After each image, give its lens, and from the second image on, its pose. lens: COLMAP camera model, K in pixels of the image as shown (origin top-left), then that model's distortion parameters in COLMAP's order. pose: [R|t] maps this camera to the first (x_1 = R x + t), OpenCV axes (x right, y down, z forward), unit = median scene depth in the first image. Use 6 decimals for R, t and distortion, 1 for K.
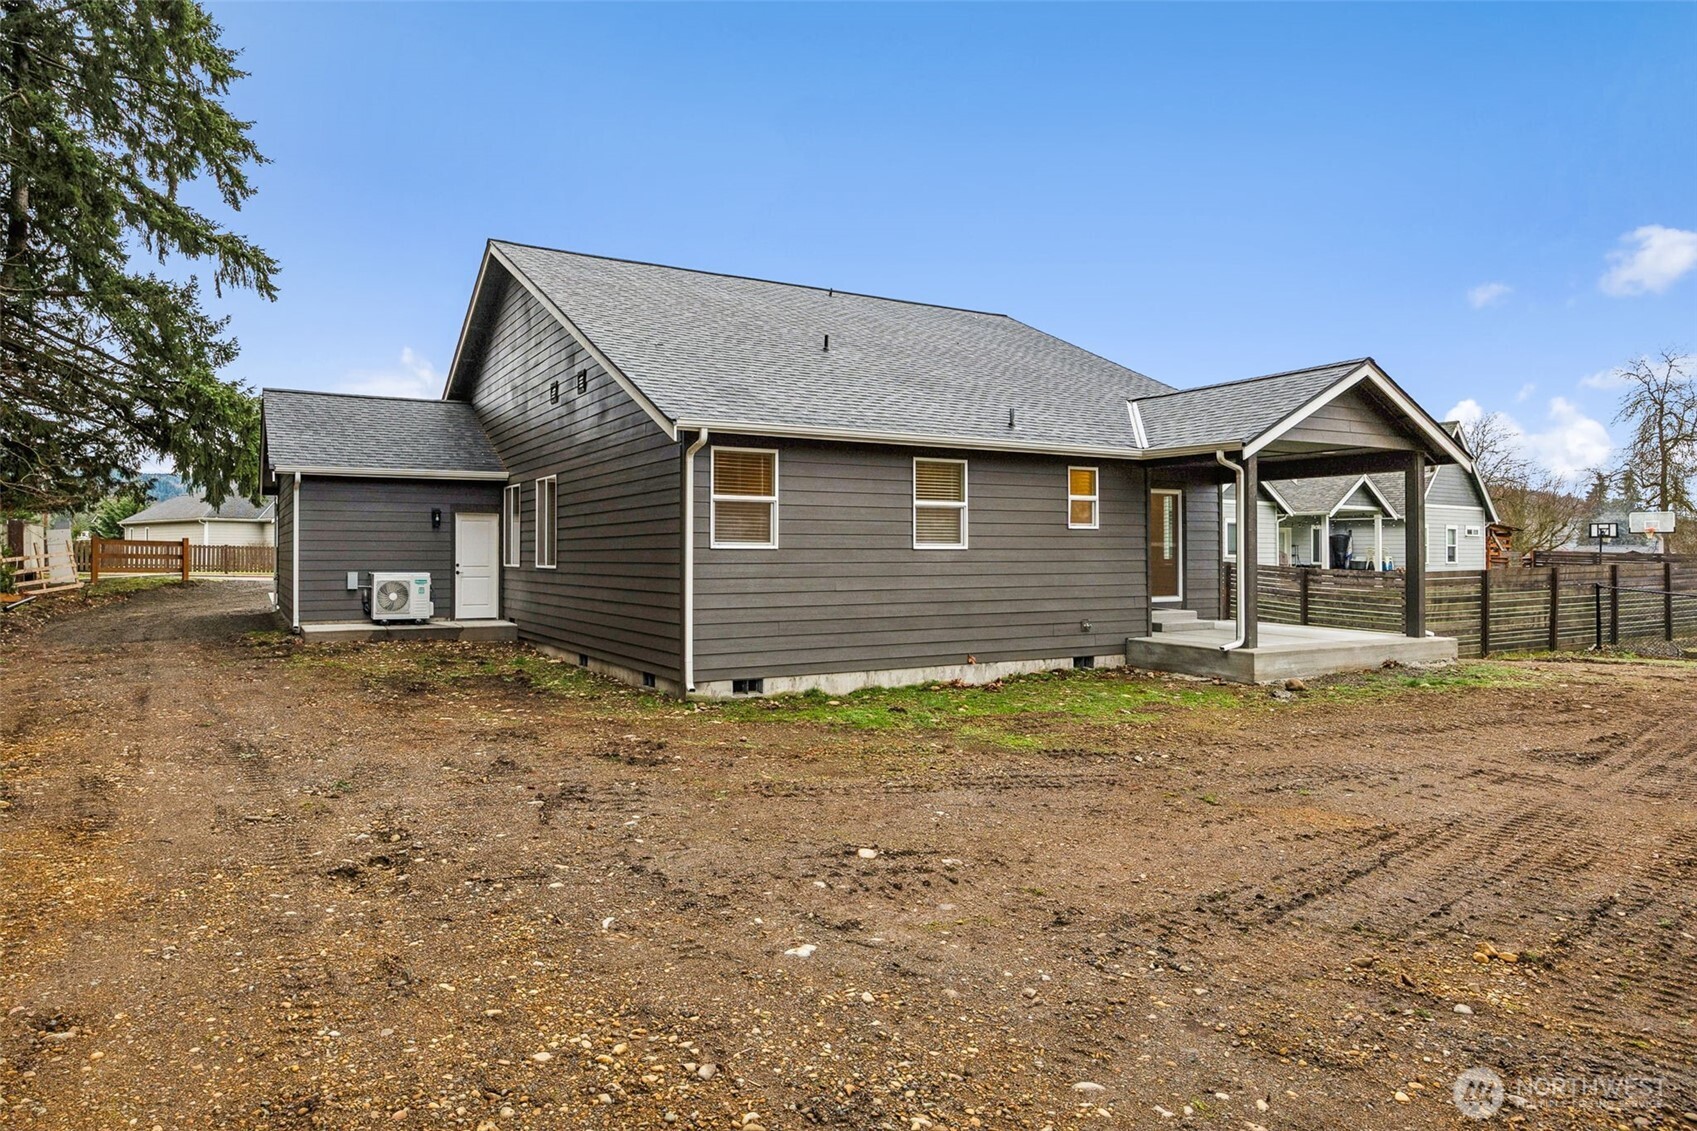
lens RADIAL K [[1000.3, 0, 771.6], [0, 1000.3, 546.4], [0, 0, 1]] dist [-0.004201, 0.000006]
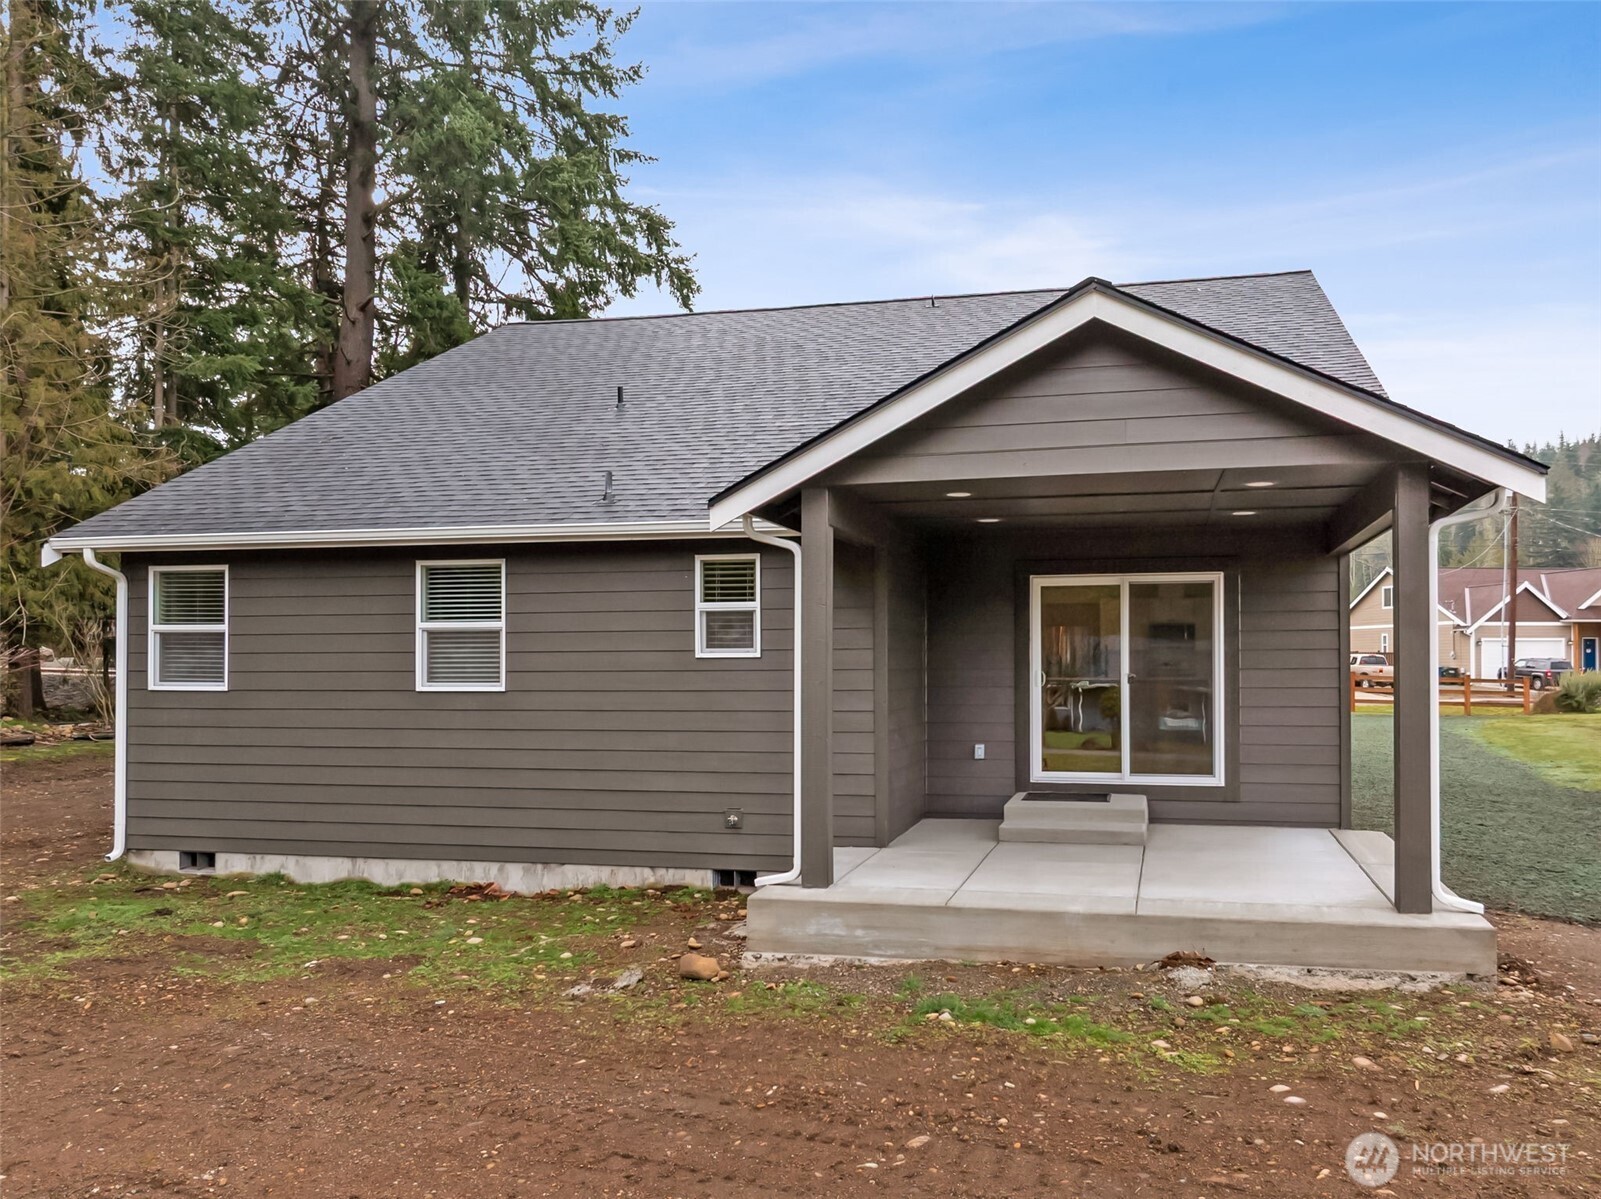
lens RADIAL K [[1242.3, 0, 896.1], [0, 1242.3, 651.0], [0, 0, 1]] dist [0.004101, -0.000077]
pose [[0.759903, -0.006946, -0.650000, 0.878953], [0.007545, 0.999970, -0.001866, -0.019400], [0.649993, -0.003486, 0.759932, 0.499926]]
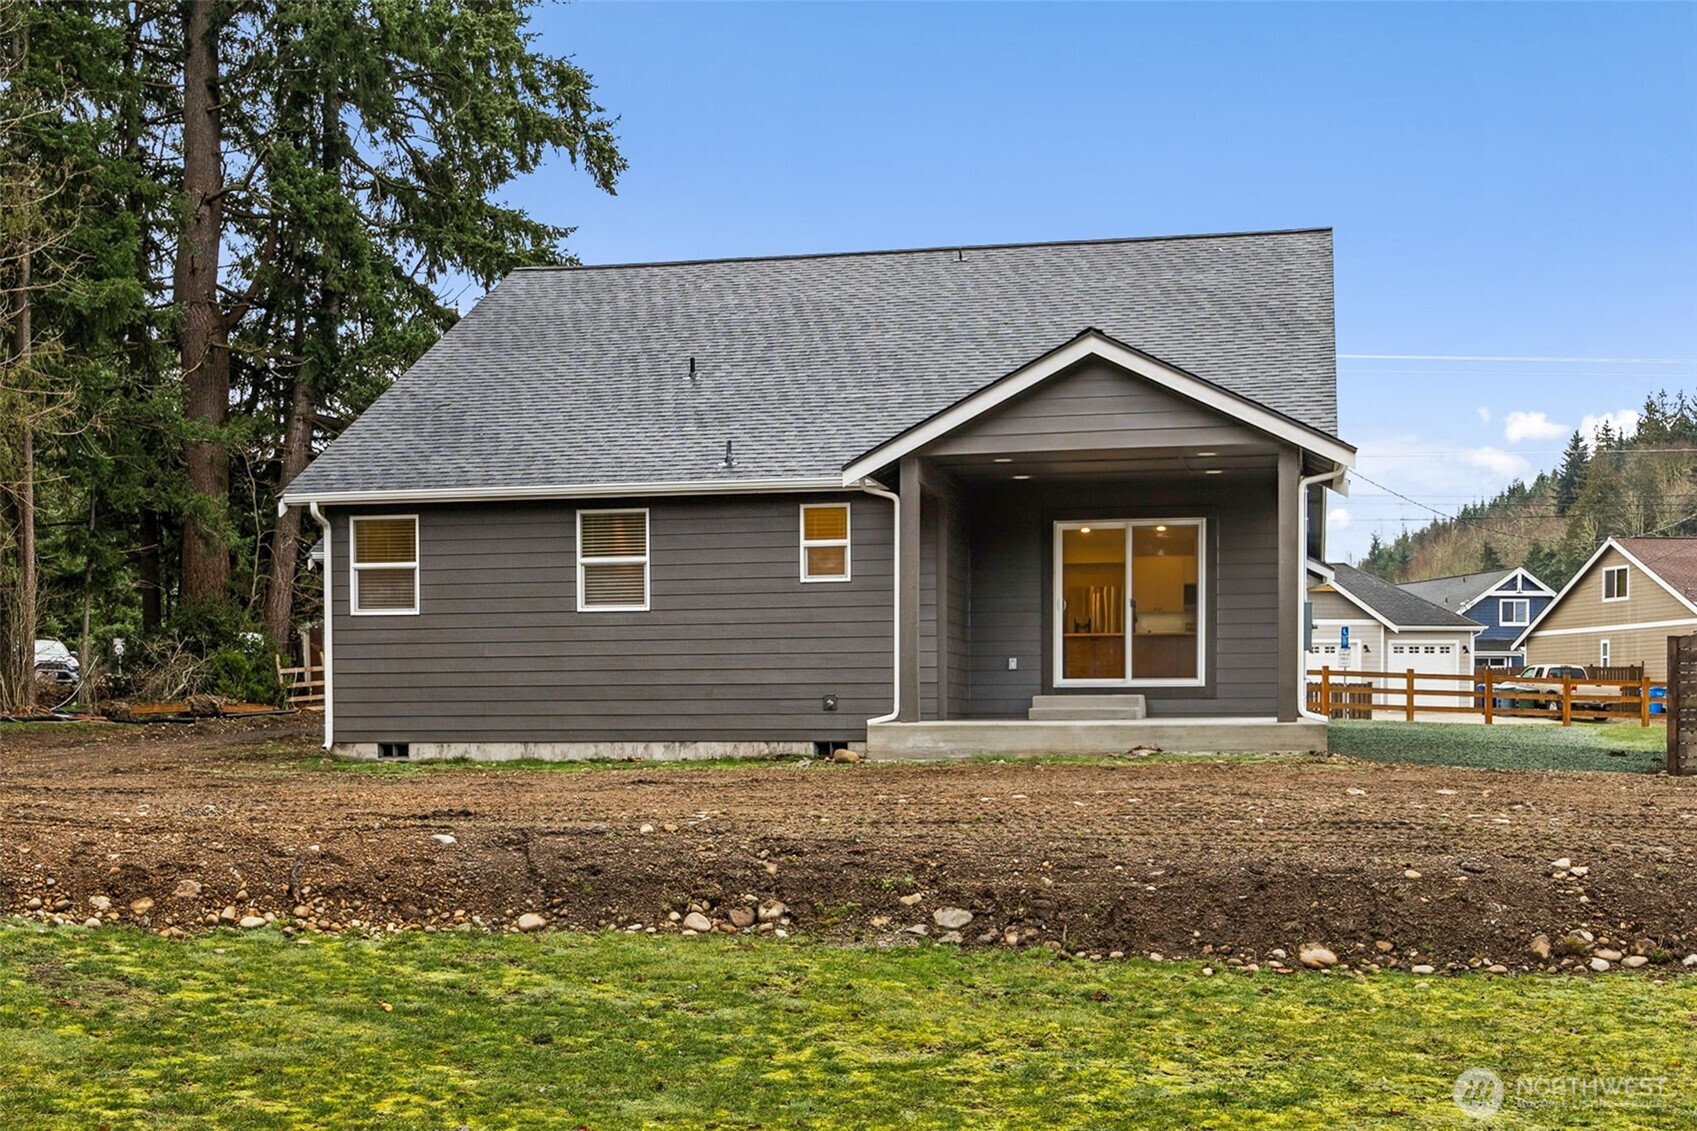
lens RADIAL K [[2289.9, 0, 789.9], [0, 2289.9, 851.2], [0, 0, 1]] dist [-0.041280, 0.000977]
pose [[0.751190, 0.033845, -0.659218, 1.513799], [0.009102, 0.998059, 0.061613, 0.085158], [0.660023, -0.052284, 0.749424, -0.406665]]
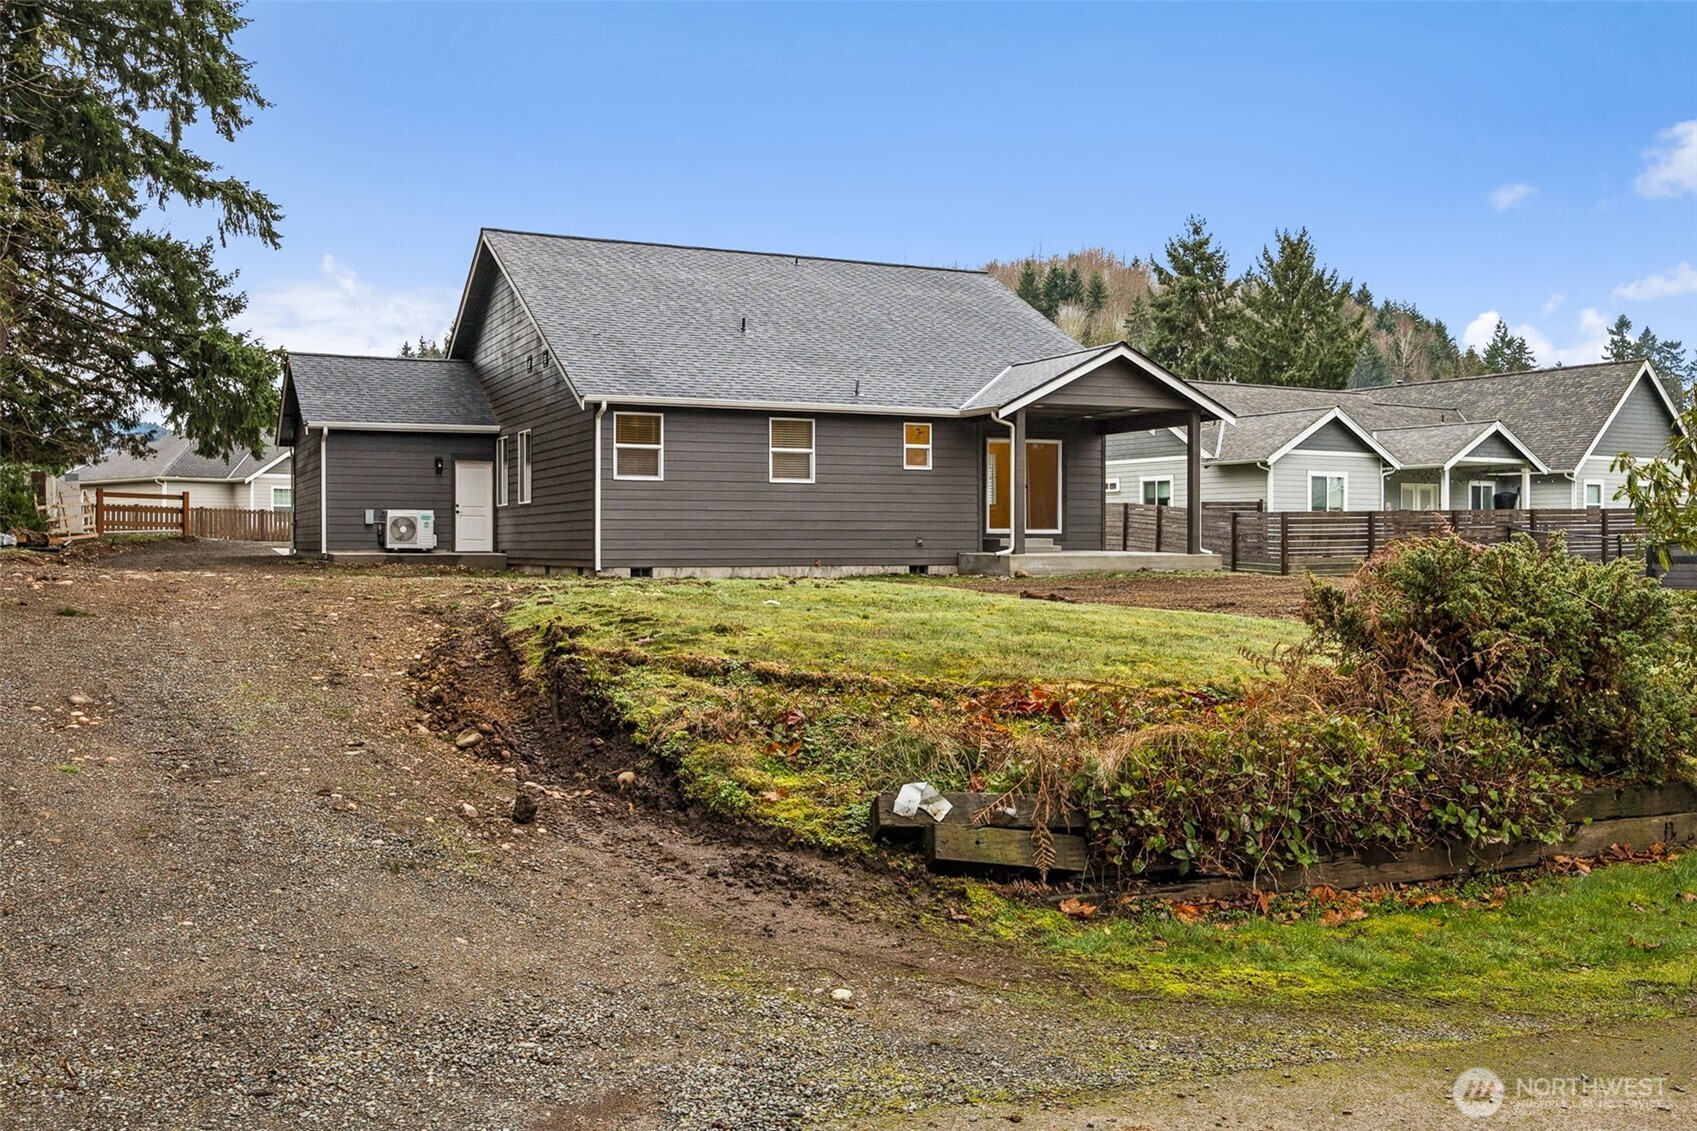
lens RADIAL K [[1633.5, 0, 994.2], [0, 1633.5, 564.9], [0, 0, 1]] dist [-0.010321, -0.008877]
pose [[0.999967, -0.000556, -0.008121, 0.433831], [0.000713, 0.999814, 0.019288, 0.068081], [0.008109, -0.019293, 0.999781, -1.191782]]
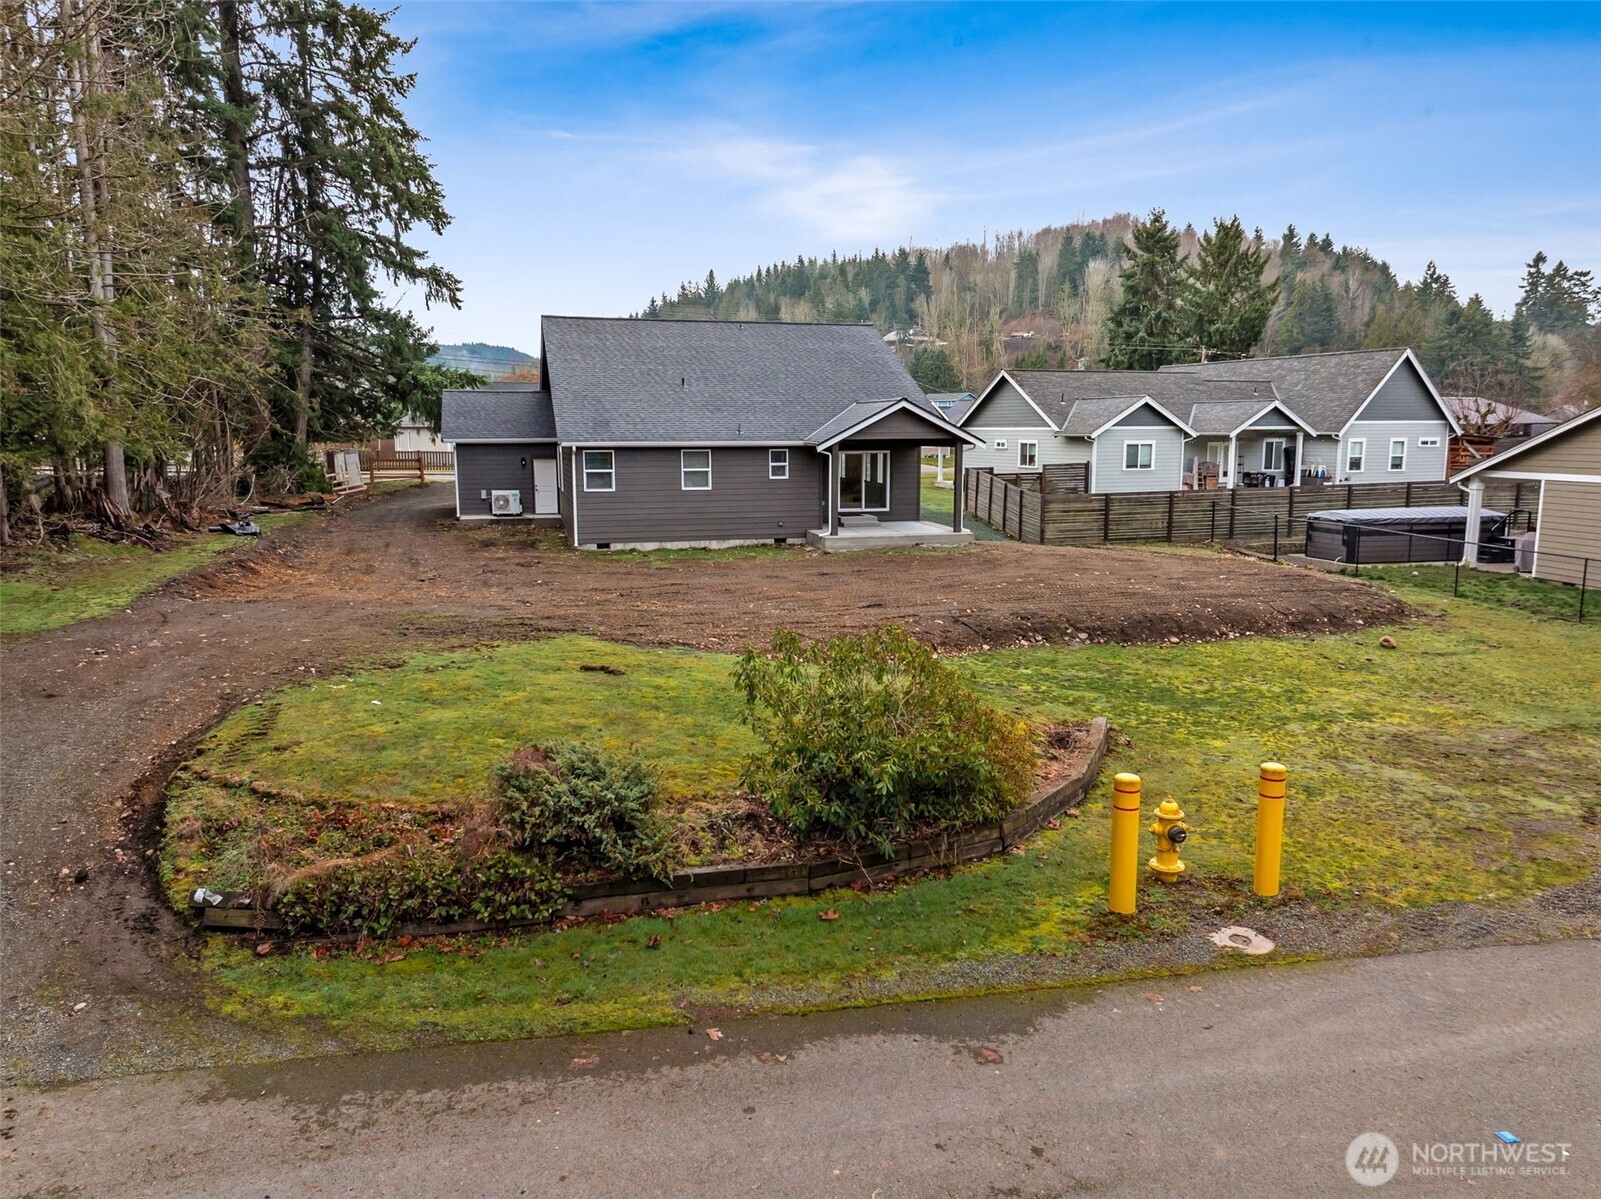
lens RADIAL K [[1099.6, 0, 821.3], [0, 1099.6, 600.9], [0, 0, 1]] dist [0.008261, -0.000697]
pose [[0.976496, 0.032530, -0.213065, 0.915930], [0.003265, 0.986198, 0.165537, -0.149846], [0.215509, -0.162342, 0.962913, -1.299742]]
